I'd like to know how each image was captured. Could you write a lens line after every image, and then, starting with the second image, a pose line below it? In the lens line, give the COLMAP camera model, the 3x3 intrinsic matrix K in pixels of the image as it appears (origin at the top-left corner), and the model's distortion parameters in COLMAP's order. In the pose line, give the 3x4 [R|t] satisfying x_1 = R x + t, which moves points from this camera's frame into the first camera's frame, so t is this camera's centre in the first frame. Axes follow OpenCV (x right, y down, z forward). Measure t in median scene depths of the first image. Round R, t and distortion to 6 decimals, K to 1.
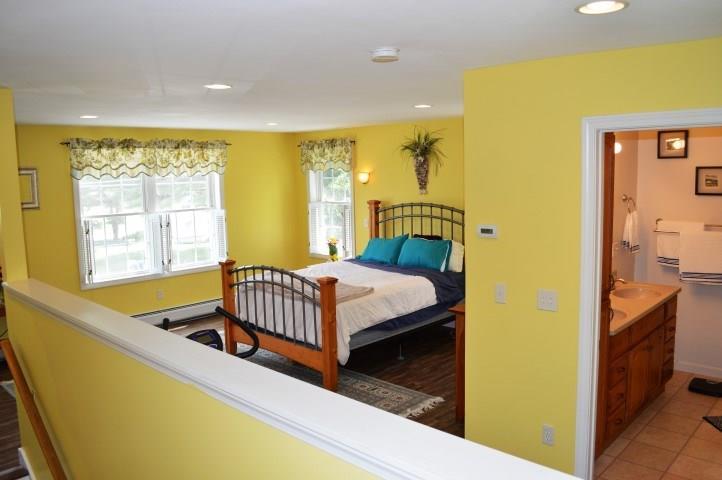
lens RADIAL K [[570.9, 0, 361.0], [0, 570.9, 240.0], [0, 0, 1]] dist [0.109038, 0.000315]
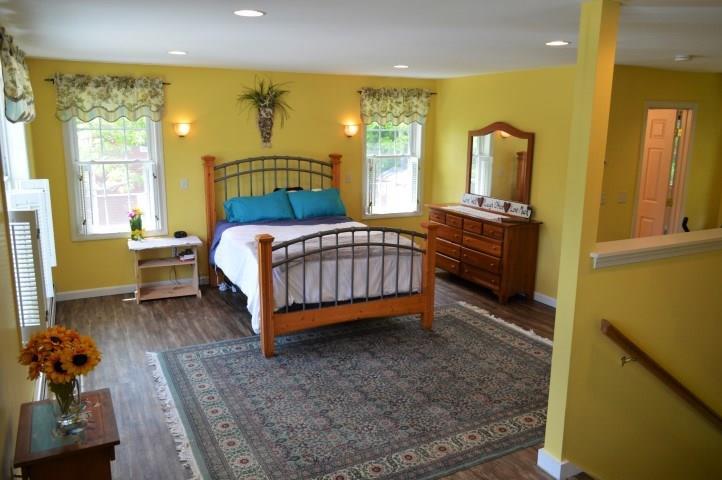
lens RADIAL K [[583.7, 0, 361.0], [0, 583.7, 240.0], [0, 0, 1]] dist [0.049126, 0.002273]
pose [[0.335544, -0.168929, 0.926754, -0.787307], [0.101842, 0.984529, 0.142587, -0.050631], [-0.936503, 0.046539, 0.347556, 0.512104]]
